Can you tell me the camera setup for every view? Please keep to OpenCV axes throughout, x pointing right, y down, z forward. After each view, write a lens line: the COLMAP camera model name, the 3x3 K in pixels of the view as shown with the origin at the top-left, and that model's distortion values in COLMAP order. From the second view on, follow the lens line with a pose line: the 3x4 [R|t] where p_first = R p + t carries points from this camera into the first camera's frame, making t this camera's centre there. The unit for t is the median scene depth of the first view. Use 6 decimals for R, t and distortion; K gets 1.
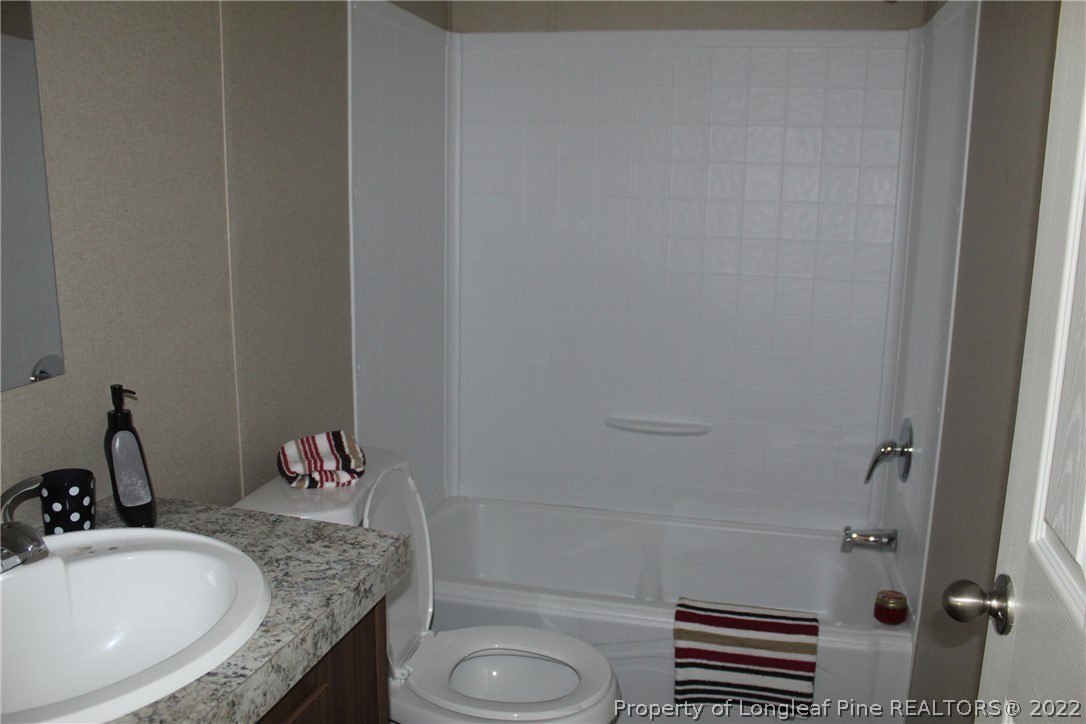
lens RADIAL K [[932.5, 0, 543.7], [0, 932.5, 360.7], [0, 0, 1]] dist [-0.107471, 0.093731]
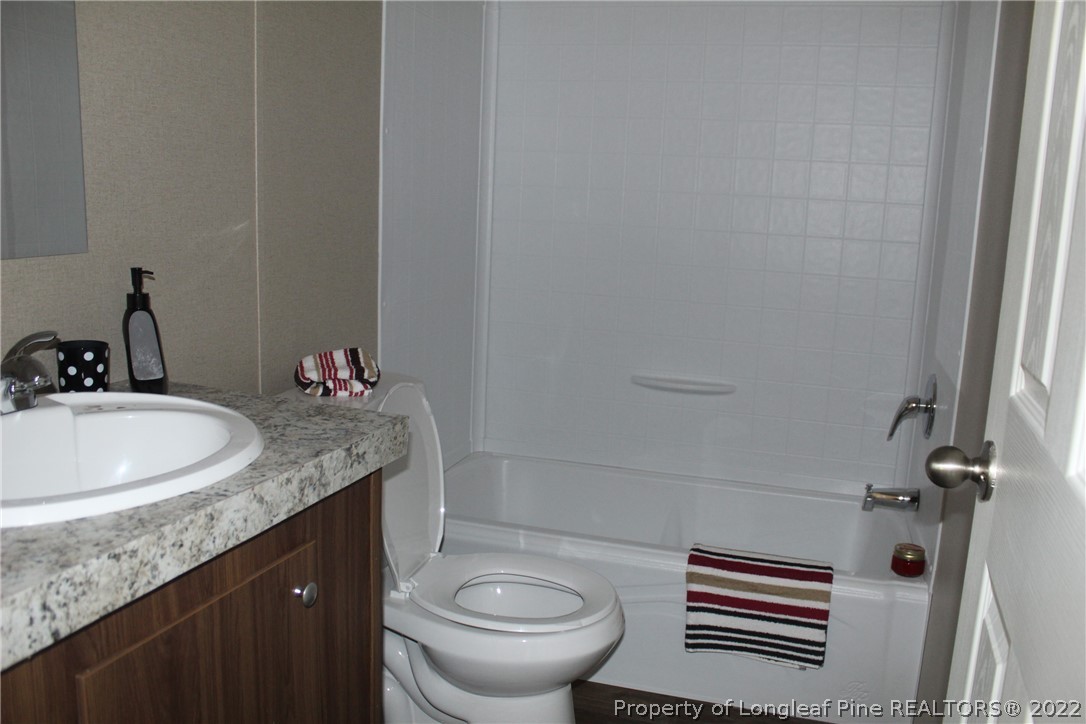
lens RADIAL K [[932.5, 0, 542.7], [0, 932.5, 361.0], [0, 0, 1]] dist [-0.107471, 0.093731]
pose [[0.997856, 0.031120, -0.057571, 0.047168], [-0.032187, 0.999325, -0.017701, 0.109849], [0.056982, 0.019516, 0.998184, -0.011298]]
